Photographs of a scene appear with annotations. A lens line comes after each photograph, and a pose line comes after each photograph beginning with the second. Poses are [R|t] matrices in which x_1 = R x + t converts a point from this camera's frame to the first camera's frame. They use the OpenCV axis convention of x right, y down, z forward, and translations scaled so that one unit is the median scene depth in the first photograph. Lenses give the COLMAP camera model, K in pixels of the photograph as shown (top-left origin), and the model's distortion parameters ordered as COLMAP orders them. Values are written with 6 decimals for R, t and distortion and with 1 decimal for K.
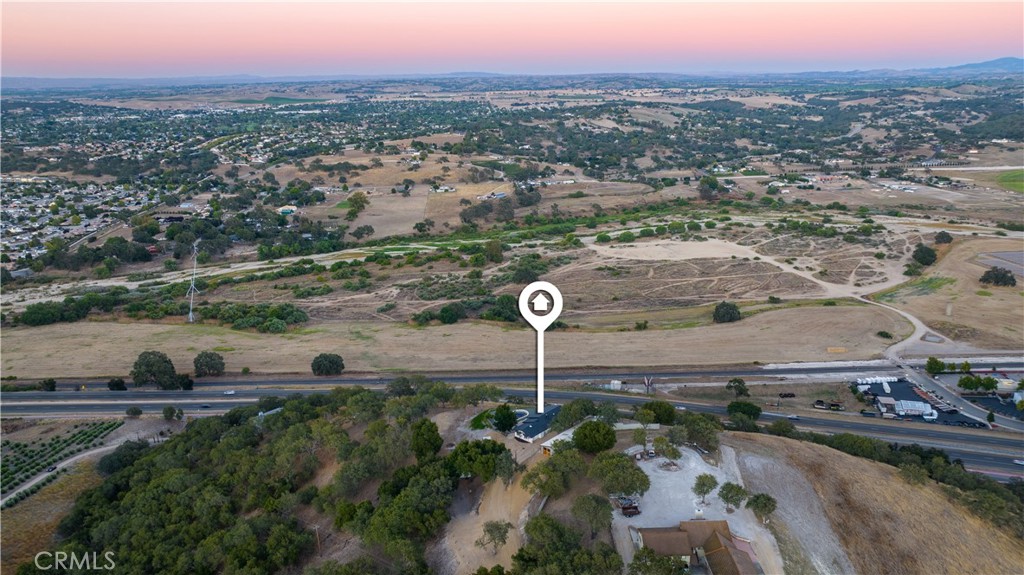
lens RADIAL K [[710.6, 0, 512.0], [0, 710.6, 287.5], [0, 0, 1]] dist [-0.017514, 0.002906]
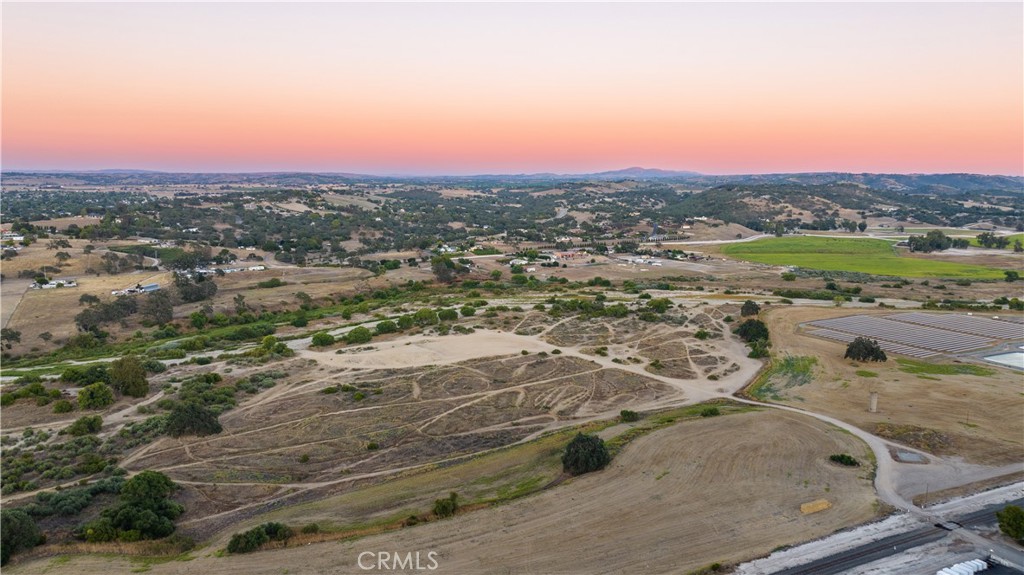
lens RADIAL K [[710.6, 0, 512.0], [0, 710.6, 287.5], [0, 0, 1]] dist [-0.017514, 0.002906]
pose [[0.906199, -0.040885, 0.420871, 0.011492], [0.100402, 0.987655, -0.120236, -0.017182], [-0.410760, 0.151214, 0.899117, 0.273762]]
